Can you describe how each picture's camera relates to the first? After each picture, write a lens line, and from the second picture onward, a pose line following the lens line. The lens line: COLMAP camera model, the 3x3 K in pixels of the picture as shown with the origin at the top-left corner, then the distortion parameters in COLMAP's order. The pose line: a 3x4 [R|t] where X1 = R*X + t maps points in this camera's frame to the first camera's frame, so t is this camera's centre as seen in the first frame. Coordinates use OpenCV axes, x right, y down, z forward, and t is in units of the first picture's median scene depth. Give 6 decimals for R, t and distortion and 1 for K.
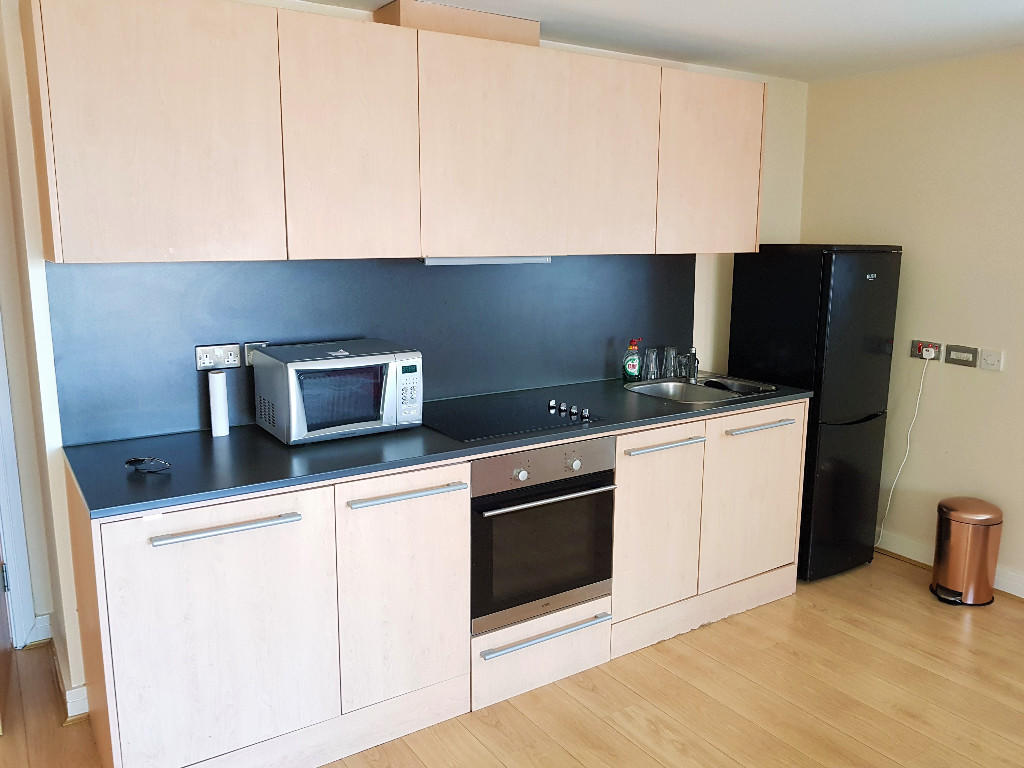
lens RADIAL K [[820.6, 0, 512.0], [0, 820.6, 384.0], [0, 0, 1]] dist [-0.007409, -0.002255]
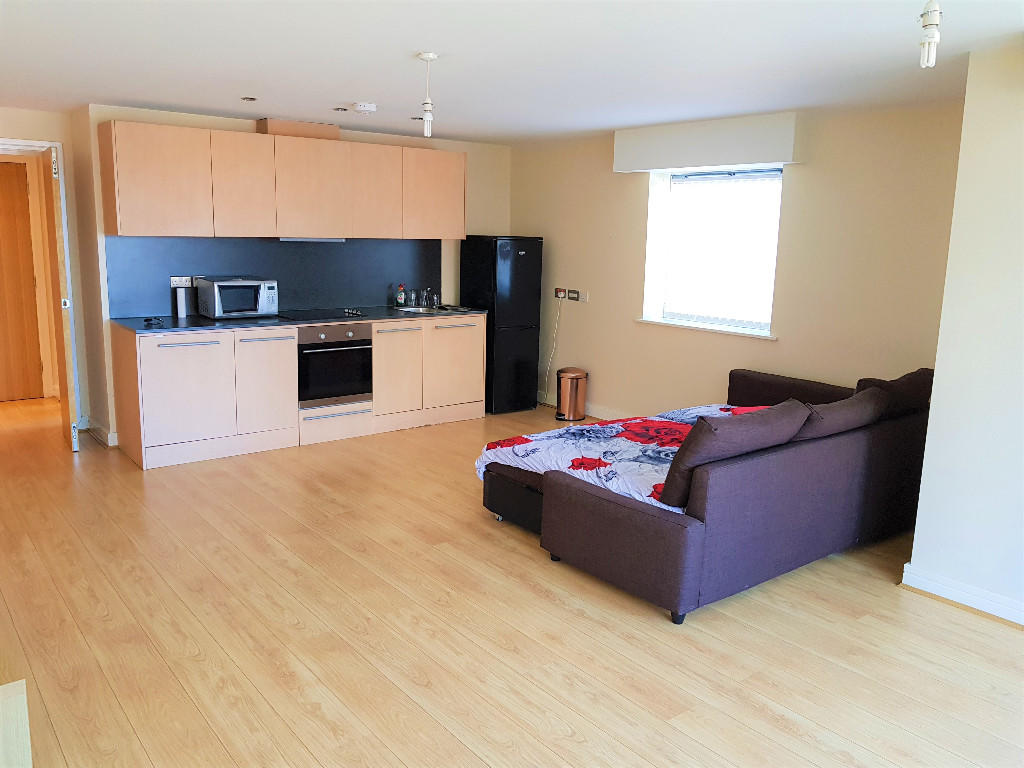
lens RADIAL K [[820.6, 0, 512.0], [0, 820.6, 384.0], [0, 0, 1]] dist [-0.007409, -0.002255]
pose [[0.996424, 0.005936, 0.084284, 0.316212], [-0.006758, 0.999932, 0.009473, 0.202425], [-0.084222, -0.010008, 0.996397, -1.175591]]
